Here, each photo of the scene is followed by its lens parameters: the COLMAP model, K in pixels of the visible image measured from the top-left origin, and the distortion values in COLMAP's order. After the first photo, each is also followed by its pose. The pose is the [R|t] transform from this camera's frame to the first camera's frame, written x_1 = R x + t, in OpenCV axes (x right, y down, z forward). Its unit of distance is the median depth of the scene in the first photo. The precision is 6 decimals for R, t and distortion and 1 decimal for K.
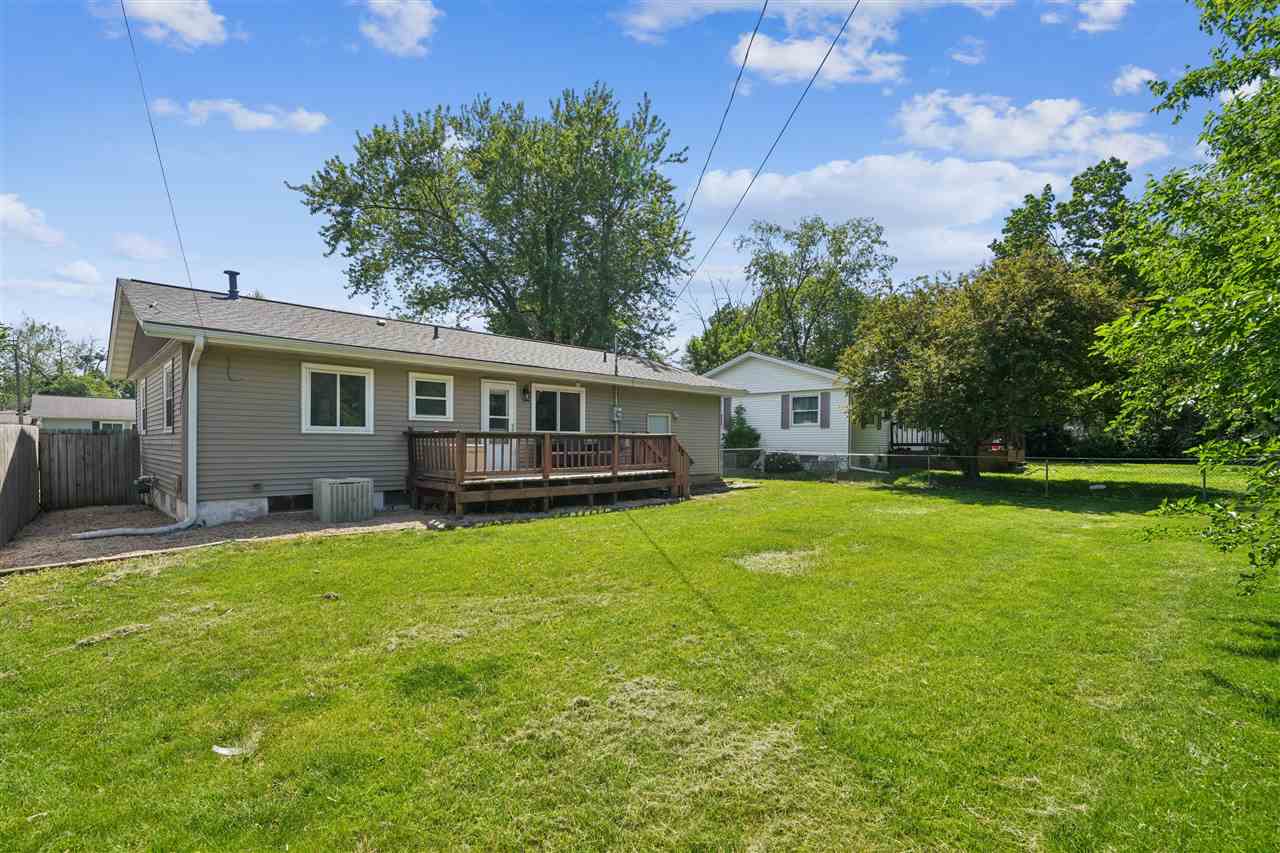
lens RADIAL K [[587.8, 0, 627.5], [0, 587.8, 427.1], [0, 0, 1]] dist [-0.003426, 0.000019]
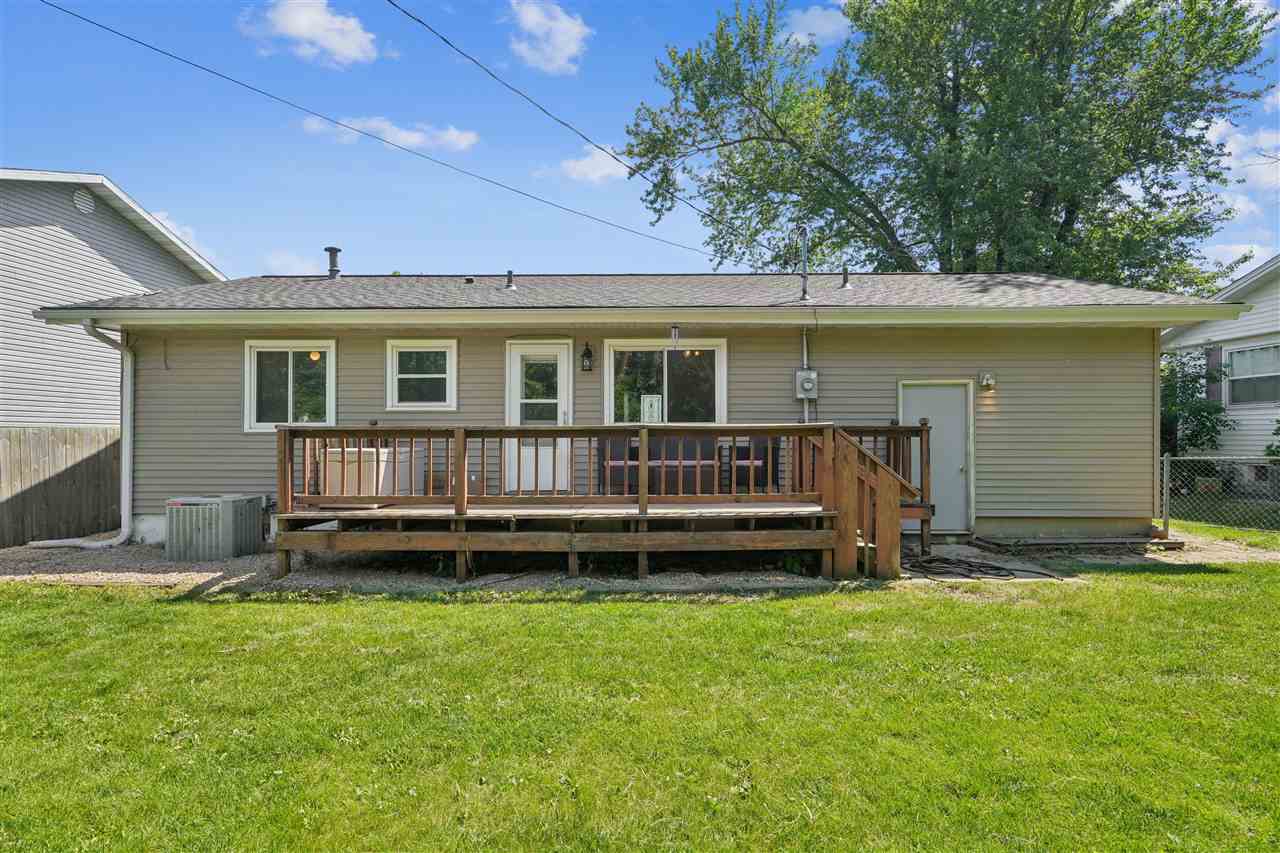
lens RADIAL K [[675.7, 0, 640.9], [0, 675.7, 407.4], [0, 0, 1]] dist [-0.001180, -0.000303]
pose [[0.698520, -0.040299, -0.714455, 0.340710], [0.020933, 0.999136, -0.035890, 0.015869], [0.715284, 0.010115, 0.698761, 0.600836]]
